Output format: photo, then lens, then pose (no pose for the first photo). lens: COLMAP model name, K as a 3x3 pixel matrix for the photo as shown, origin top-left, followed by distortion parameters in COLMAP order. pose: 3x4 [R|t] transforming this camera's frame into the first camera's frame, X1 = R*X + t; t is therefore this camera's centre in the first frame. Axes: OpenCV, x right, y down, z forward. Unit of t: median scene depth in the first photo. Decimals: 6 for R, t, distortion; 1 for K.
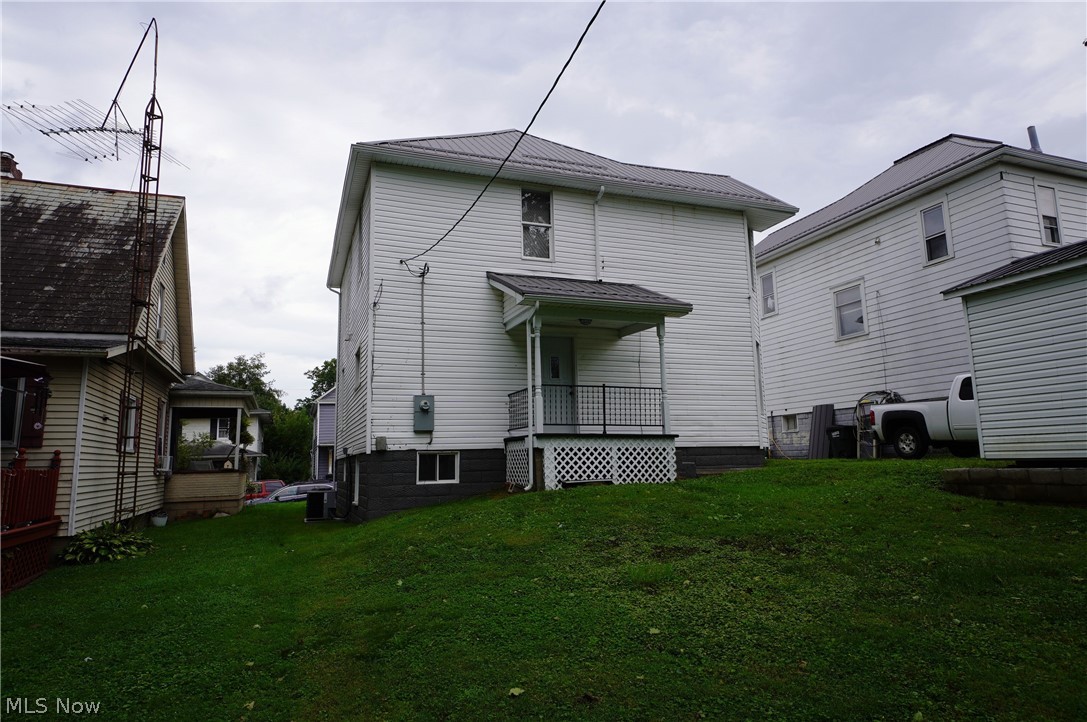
lens RADIAL K [[663.0, 0, 539.5], [0, 663.0, 363.3], [0, 0, 1]] dist [0.007565, -0.008066]
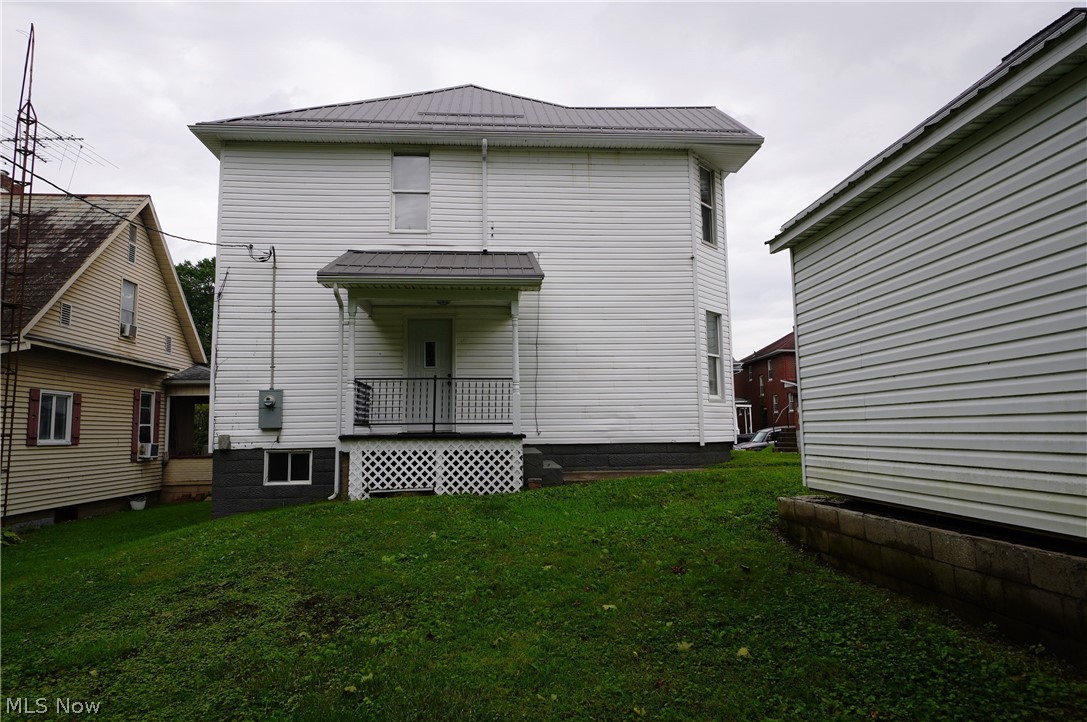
lens RADIAL K [[663.0, 0, 544.7], [0, 663.0, 361.1], [0, 0, 1]] dist [0.007565, -0.008066]
pose [[0.961559, -0.023642, -0.273579, 0.457288], [0.036330, 0.998482, 0.041405, -0.017050], [0.272185, -0.049752, 0.960958, 0.217194]]
